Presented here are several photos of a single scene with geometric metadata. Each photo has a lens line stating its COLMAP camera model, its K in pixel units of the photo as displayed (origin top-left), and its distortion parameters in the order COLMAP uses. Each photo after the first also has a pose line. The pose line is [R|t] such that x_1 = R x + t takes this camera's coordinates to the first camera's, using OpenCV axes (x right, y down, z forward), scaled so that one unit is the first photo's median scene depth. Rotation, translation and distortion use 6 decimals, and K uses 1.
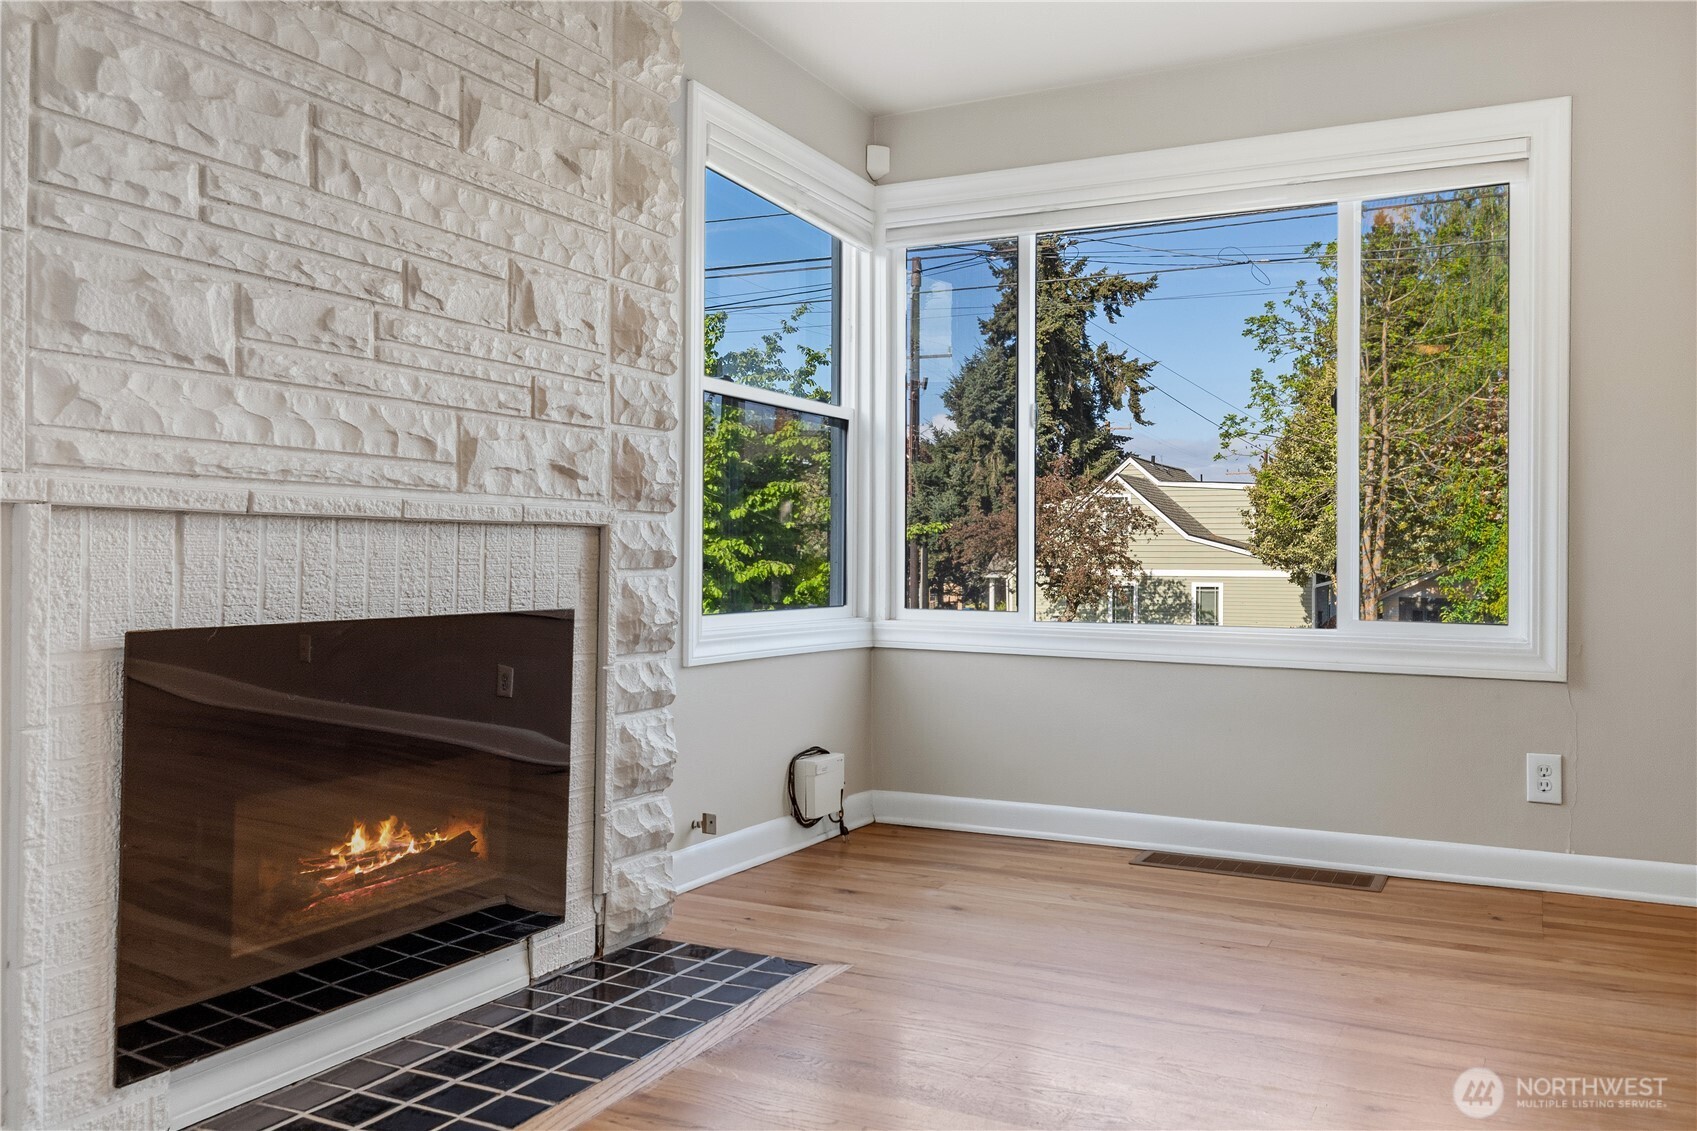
lens RADIAL K [[1340.5, 0, 846.5], [0, 1340.5, 554.1], [0, 0, 1]] dist [0.004683, -0.007186]
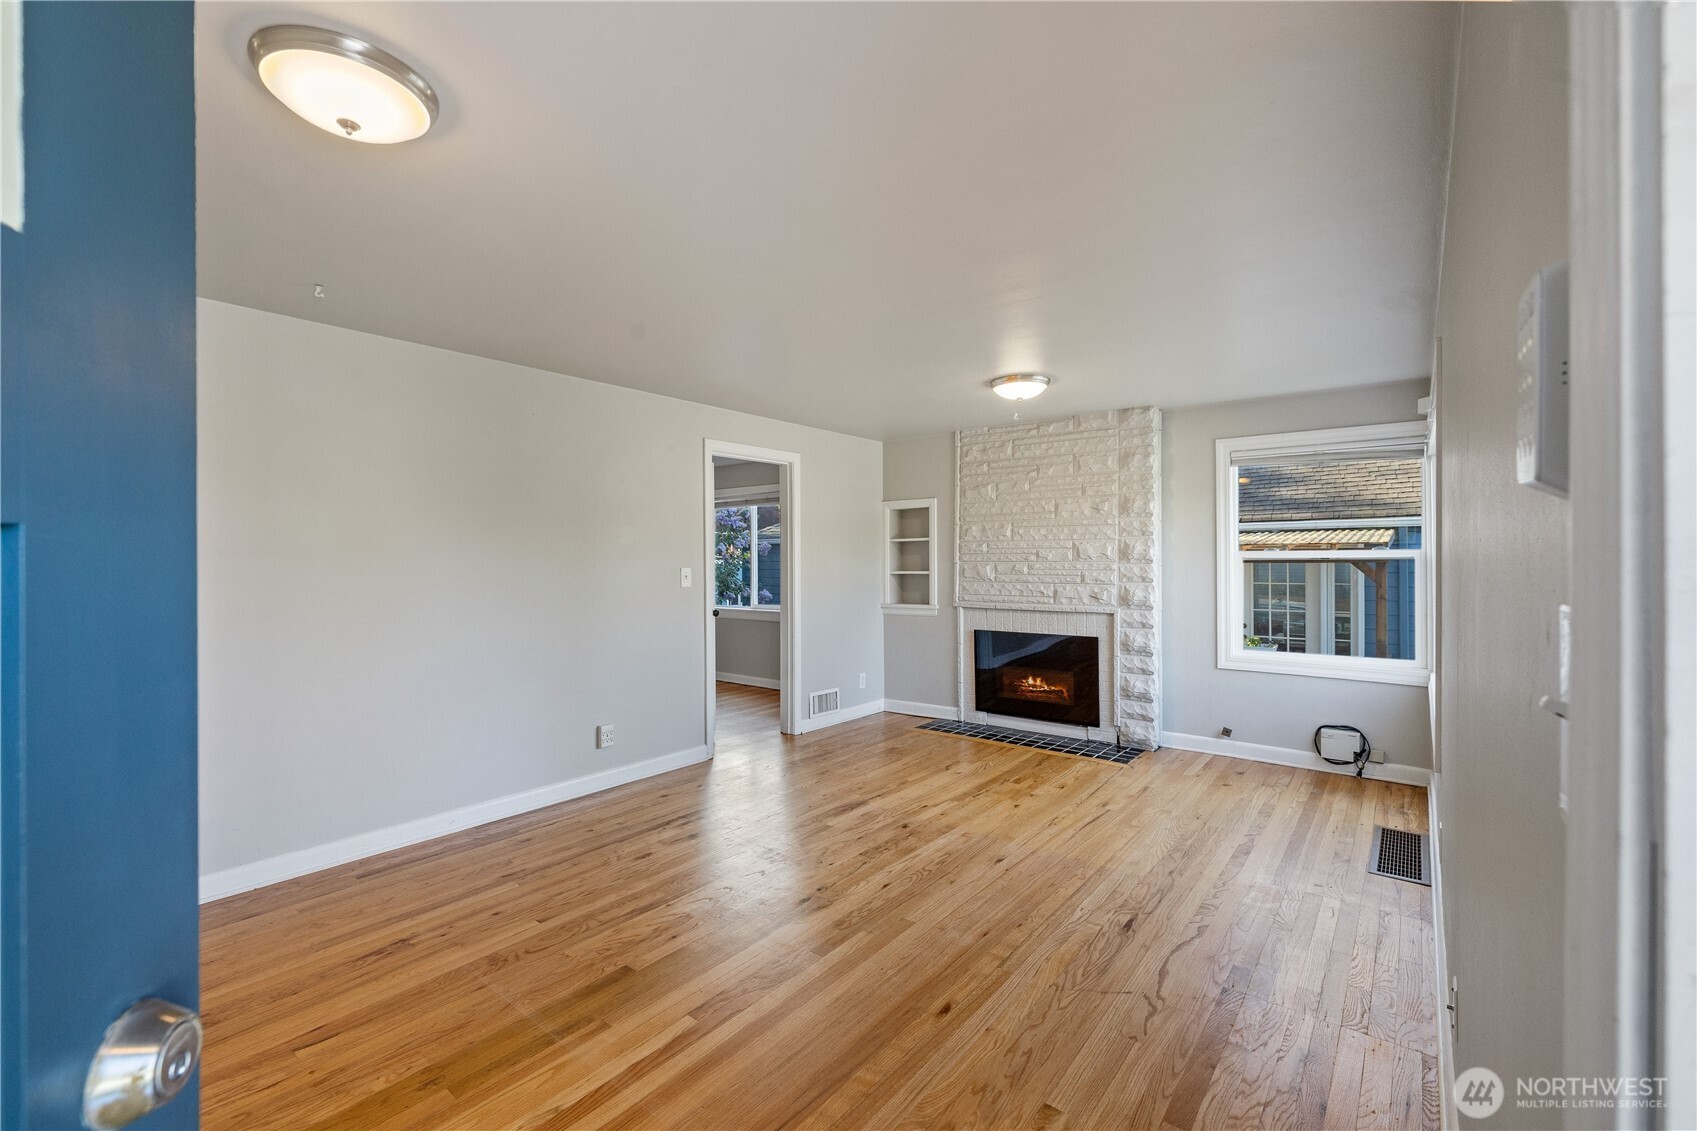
lens RADIAL K [[720.2, 0, 844.4], [0, 720.2, 564.6], [0, 0, 1]] dist [-0.003485, 0.000151]
pose [[-0.186801, 0.002730, -0.982394, 1.662929], [0.004717, 0.999987, 0.001882, -0.146474], [0.982386, -0.004282, -0.186812, 0.673714]]
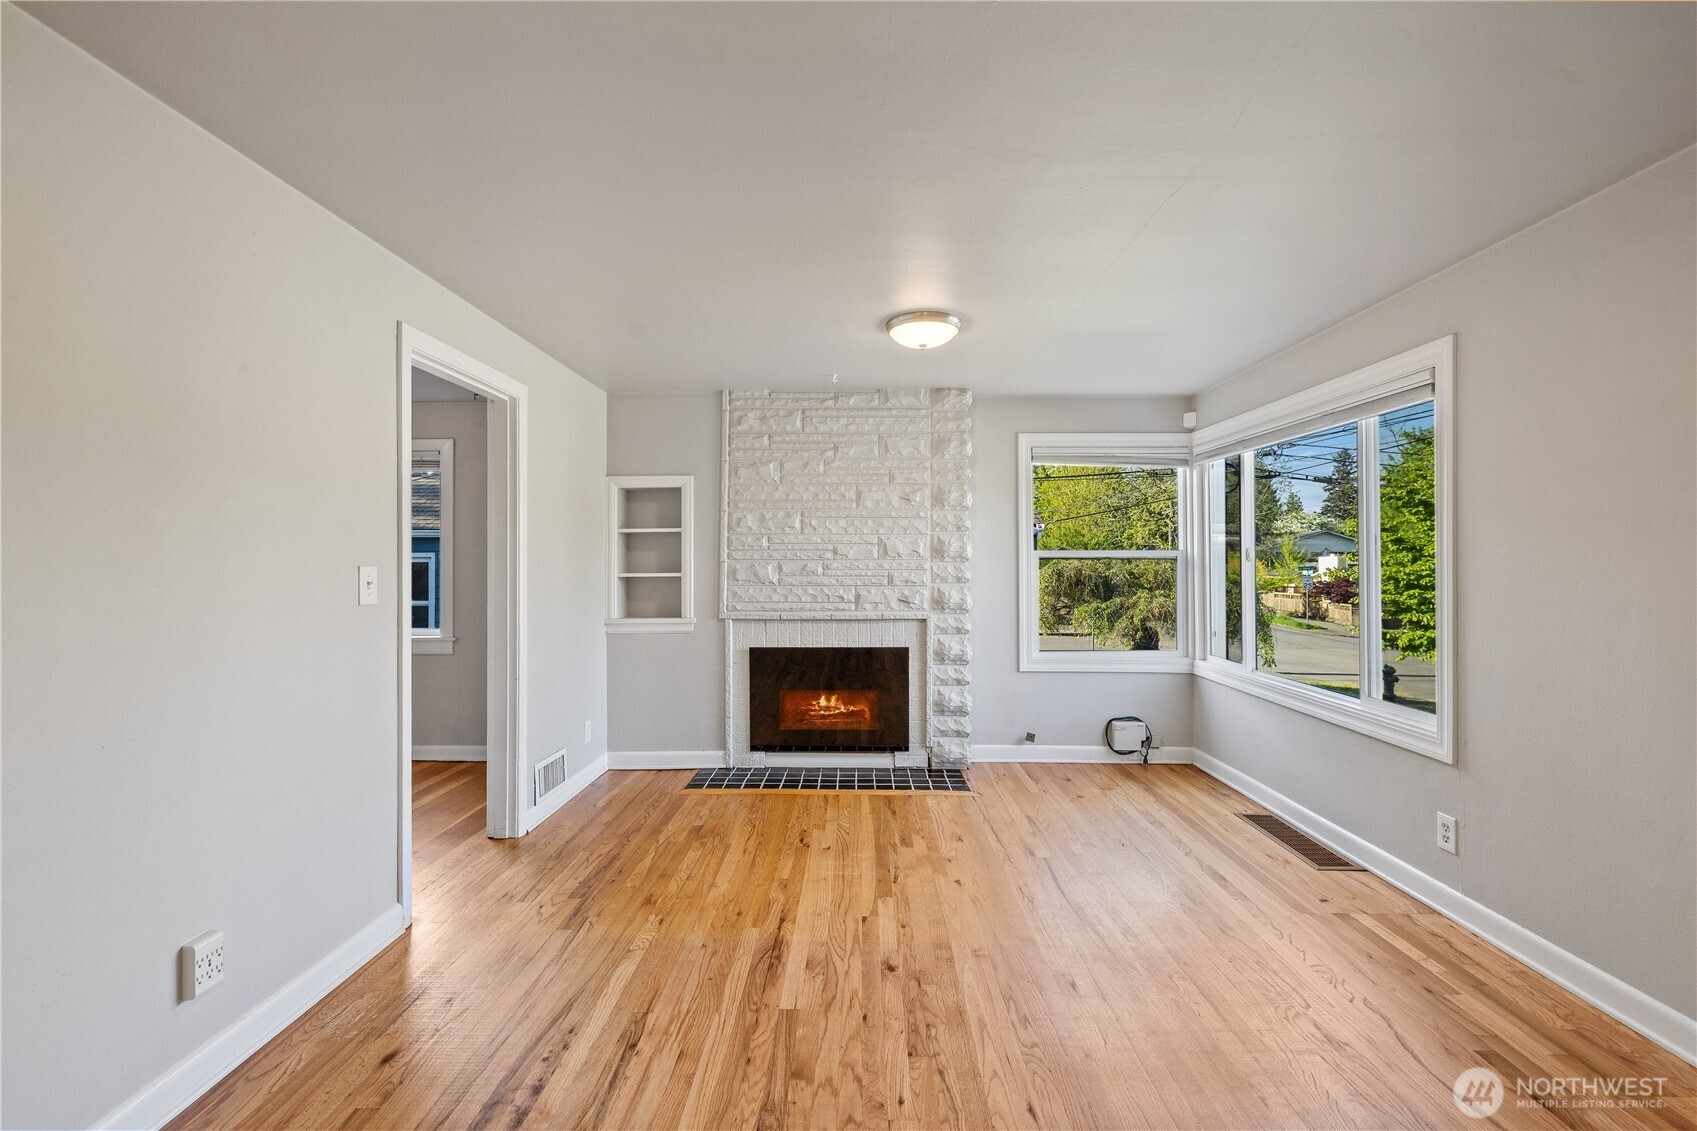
lens RADIAL K [[720.2, 0, 844.9], [0, 720.2, 560.8], [0, 0, 1]] dist [-0.003485, 0.000151]
pose [[0.443101, -0.009702, -0.896419, 1.123829], [0.005865, 0.999951, -0.007923, -0.134139], [0.896452, -0.001747, 0.443137, 0.153550]]
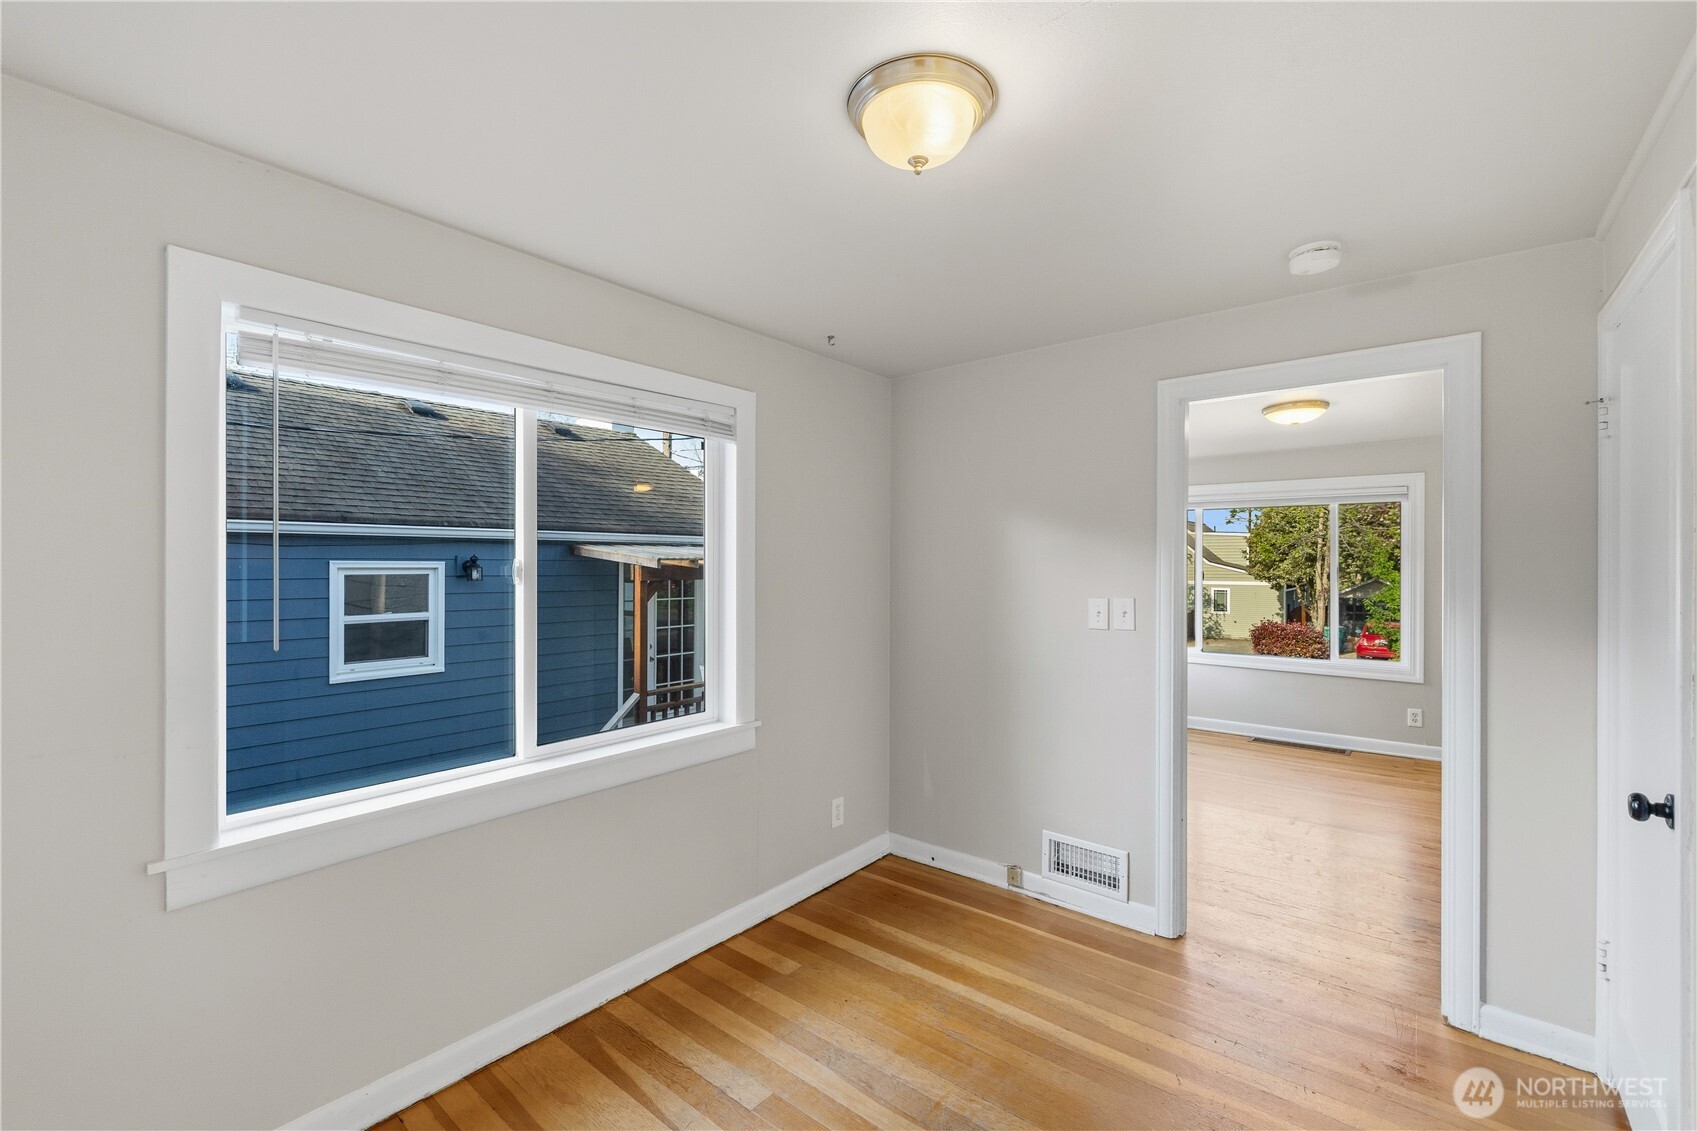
lens RADIAL K [[720.2, 0, 849.4], [0, 720.2, 563.5], [0, 0, 1]] dist [-0.003485, 0.000151]
pose [[0.979465, -0.004360, -0.201566, -0.425189], [0.004065, 0.999990, -0.001876, -0.199444], [0.201573, 0.001018, 0.979473, -0.902955]]
